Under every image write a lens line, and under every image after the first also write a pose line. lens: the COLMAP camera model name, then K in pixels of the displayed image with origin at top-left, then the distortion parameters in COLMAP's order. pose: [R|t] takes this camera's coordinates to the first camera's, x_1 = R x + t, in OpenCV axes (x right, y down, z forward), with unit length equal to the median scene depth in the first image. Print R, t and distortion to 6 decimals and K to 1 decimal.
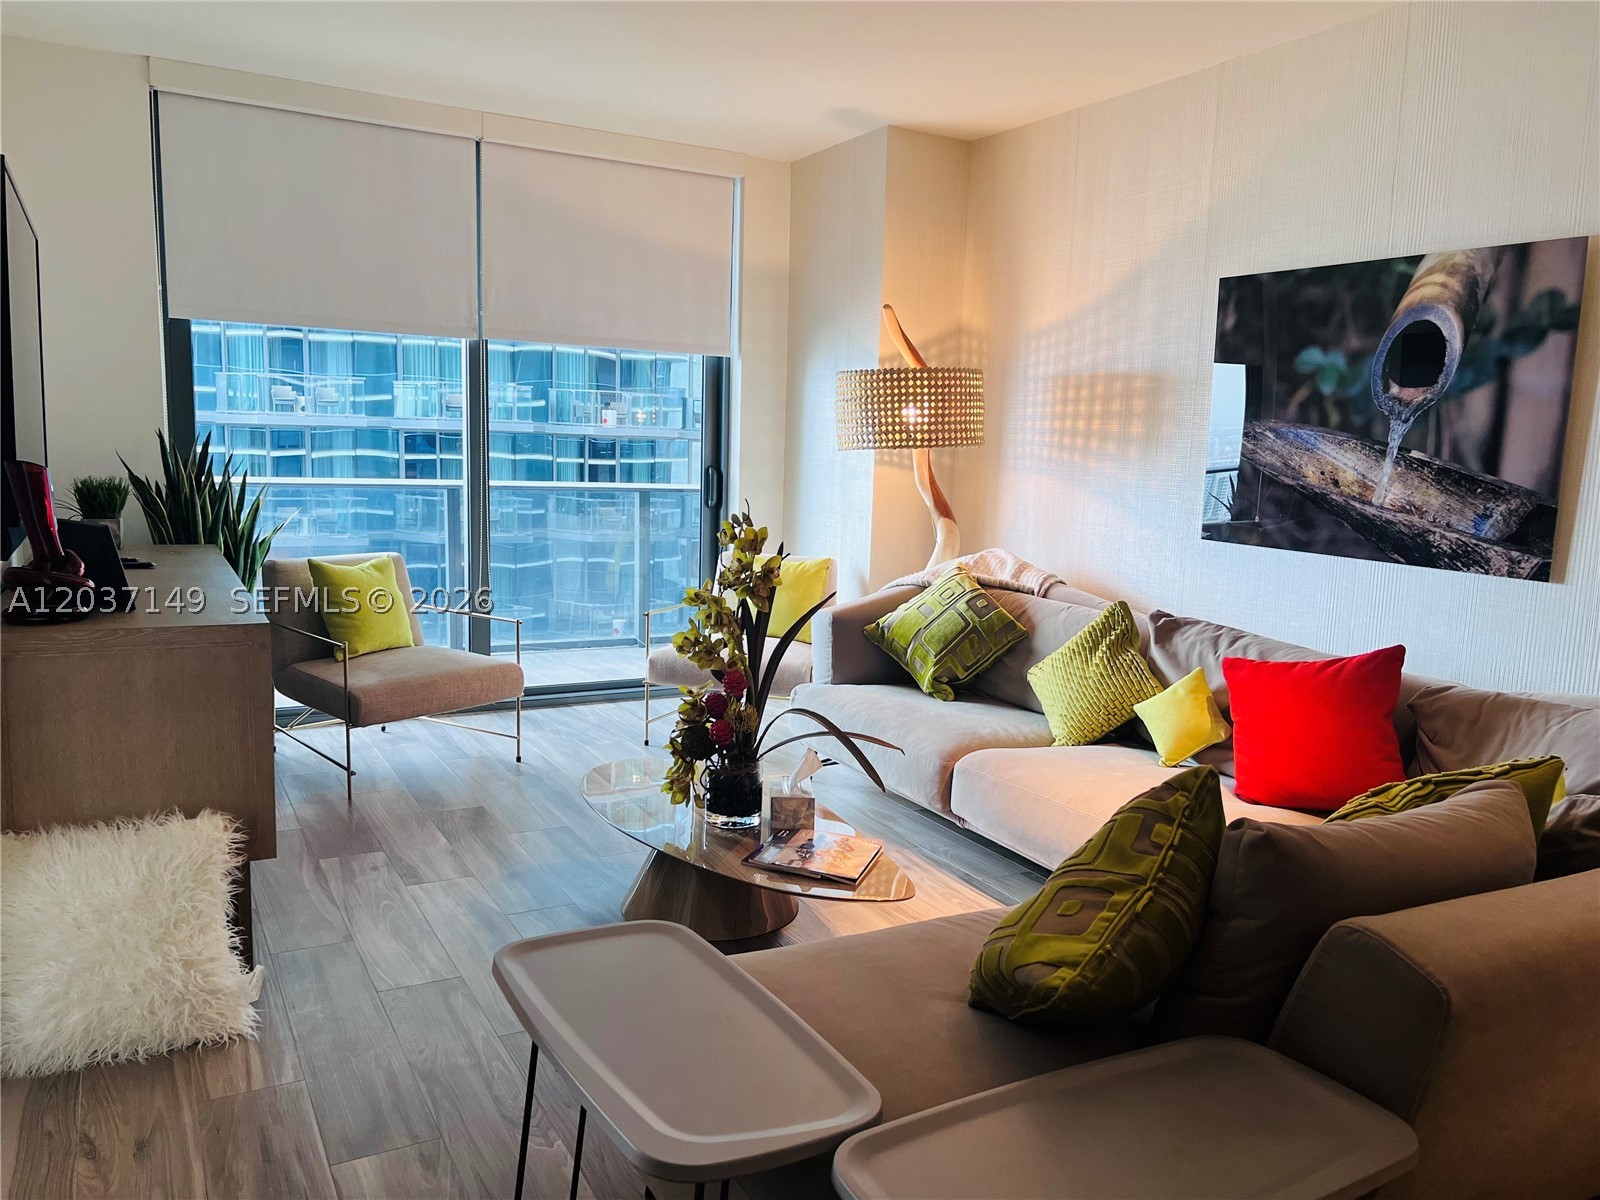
lens RADIAL K [[1213.6, 0, 862.1], [0, 1213.6, 593.6], [0, 0, 1]] dist [0.045263, -0.058133]
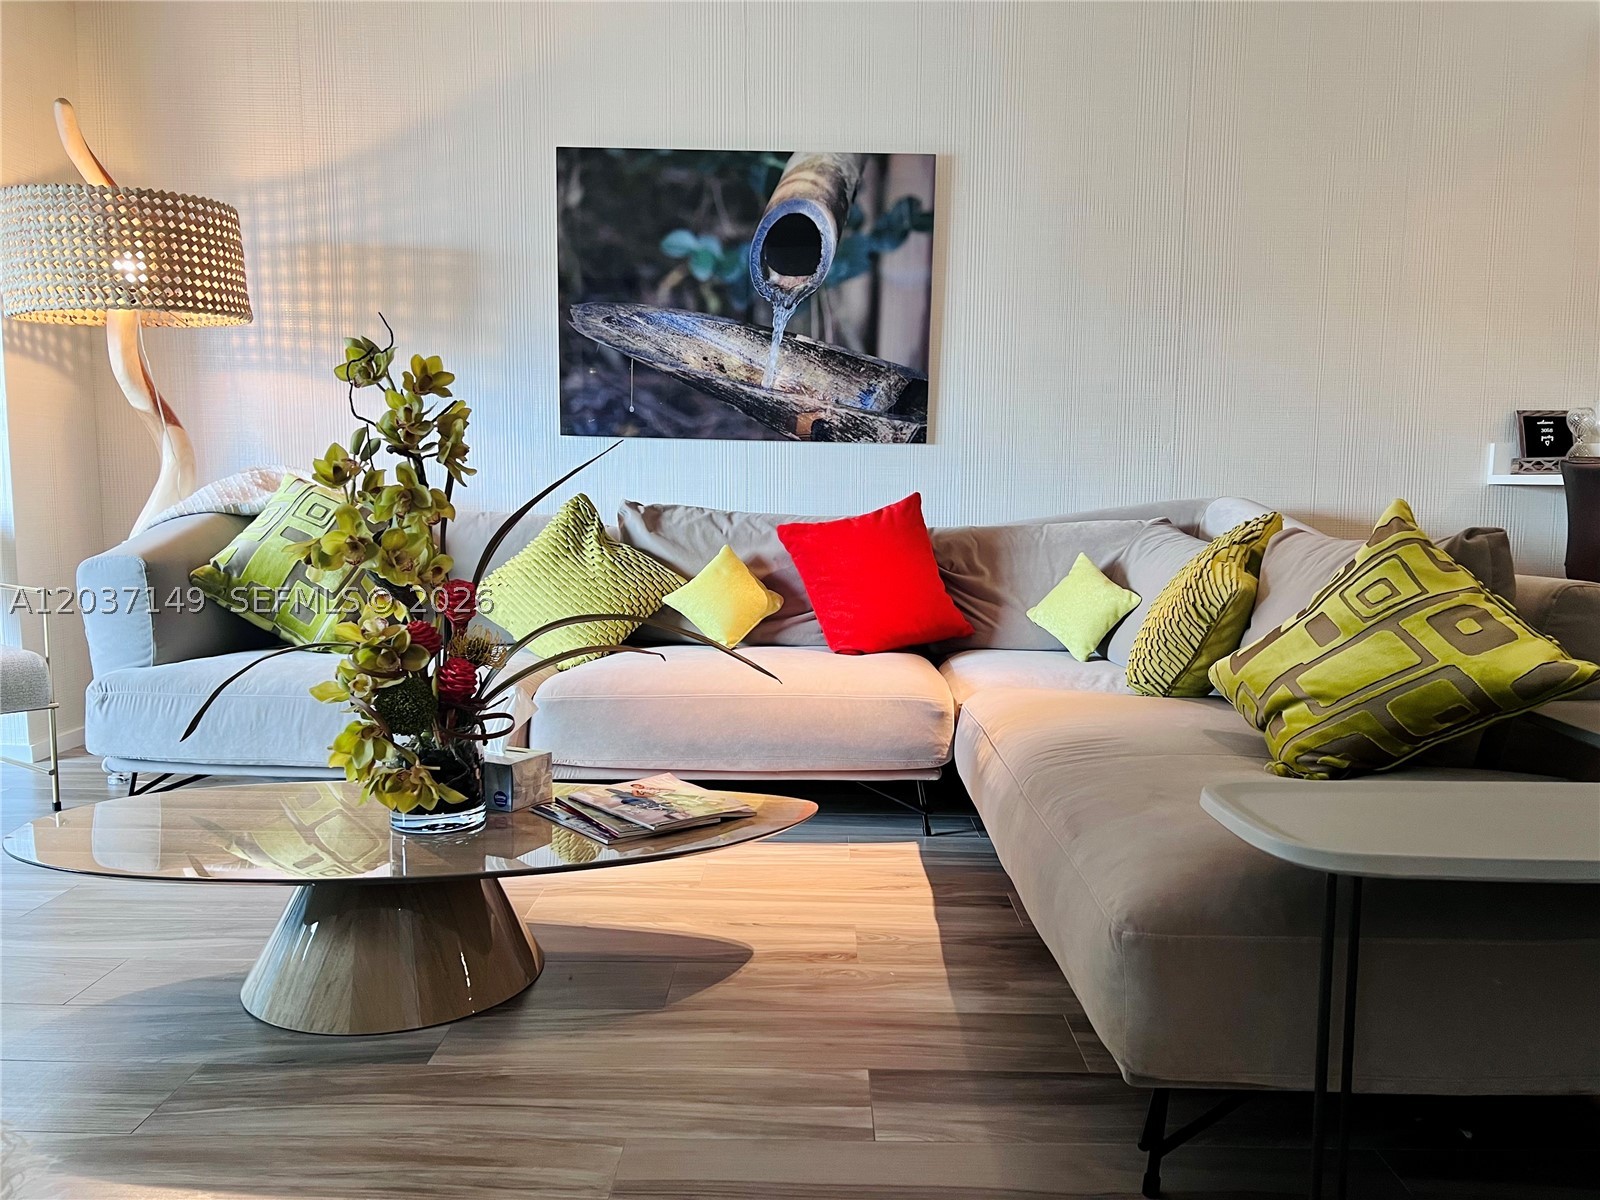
lens RADIAL K [[1213.6, 0, 801.7], [0, 1213.6, 603.5], [0, 0, 1]] dist [0.045263, -0.058133]
pose [[0.512919, -0.110866, 0.851248, -0.488937], [0.119921, 0.991156, 0.056829, 0.057967], [-0.850020, 0.072933, 0.521677, 0.446446]]
